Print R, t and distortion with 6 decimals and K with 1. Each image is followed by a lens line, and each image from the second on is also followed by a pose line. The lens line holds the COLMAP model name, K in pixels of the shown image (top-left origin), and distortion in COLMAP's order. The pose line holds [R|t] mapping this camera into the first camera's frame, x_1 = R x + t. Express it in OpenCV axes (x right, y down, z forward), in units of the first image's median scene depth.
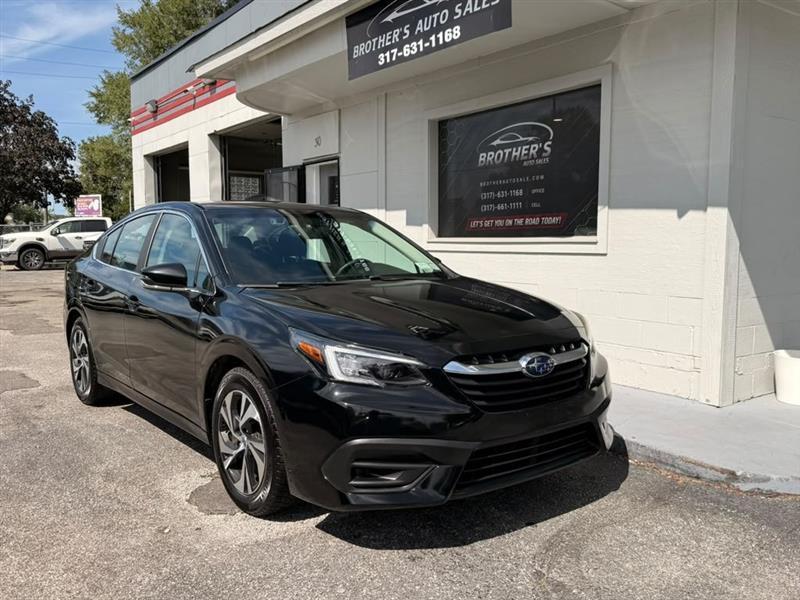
lens RADIAL K [[700.4, 0, 399.5], [0, 700.4, 304.0], [0, 0, 1]] dist [0.135368, -0.269766]
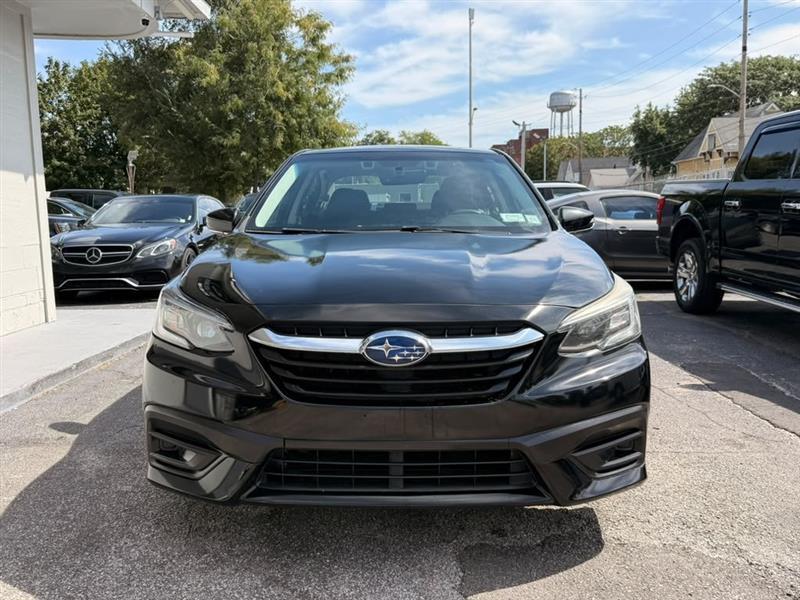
lens RADIAL K [[700.4, 0, 400.2], [0, 700.4, 300.4], [0, 0, 1]] dist [0.135368, -0.269766]
pose [[-0.803864, -0.061087, 0.591668, -0.732777], [0.075316, 0.976253, 0.203121, -0.100729], [-0.590025, 0.207843, -0.780174, 1.353678]]
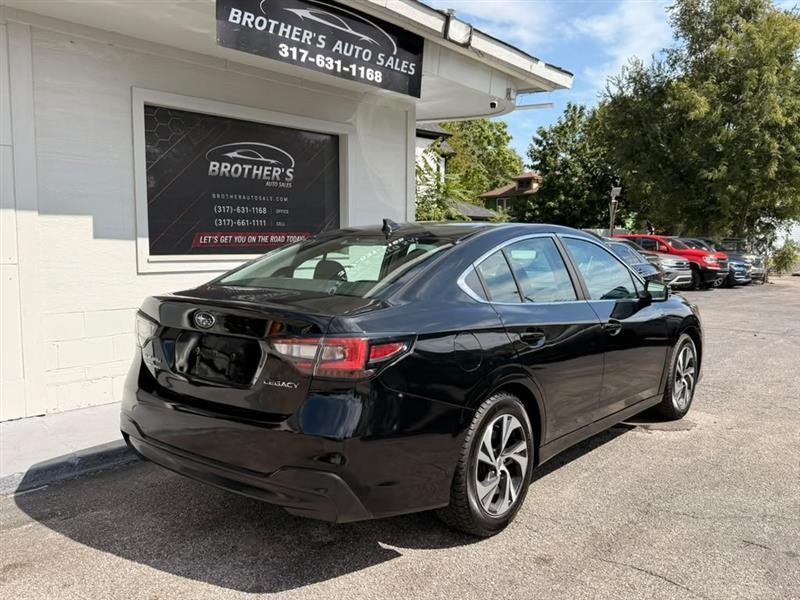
lens RADIAL K [[700.4, 0, 404.6], [0, 700.4, 302.3], [0, 0, 1]] dist [0.135368, -0.269766]
pose [[-0.234075, -0.086336, 0.968378, -0.952060], [0.088827, 0.989984, 0.109734, -0.129212], [-0.968152, 0.111704, -0.224061, 1.123758]]
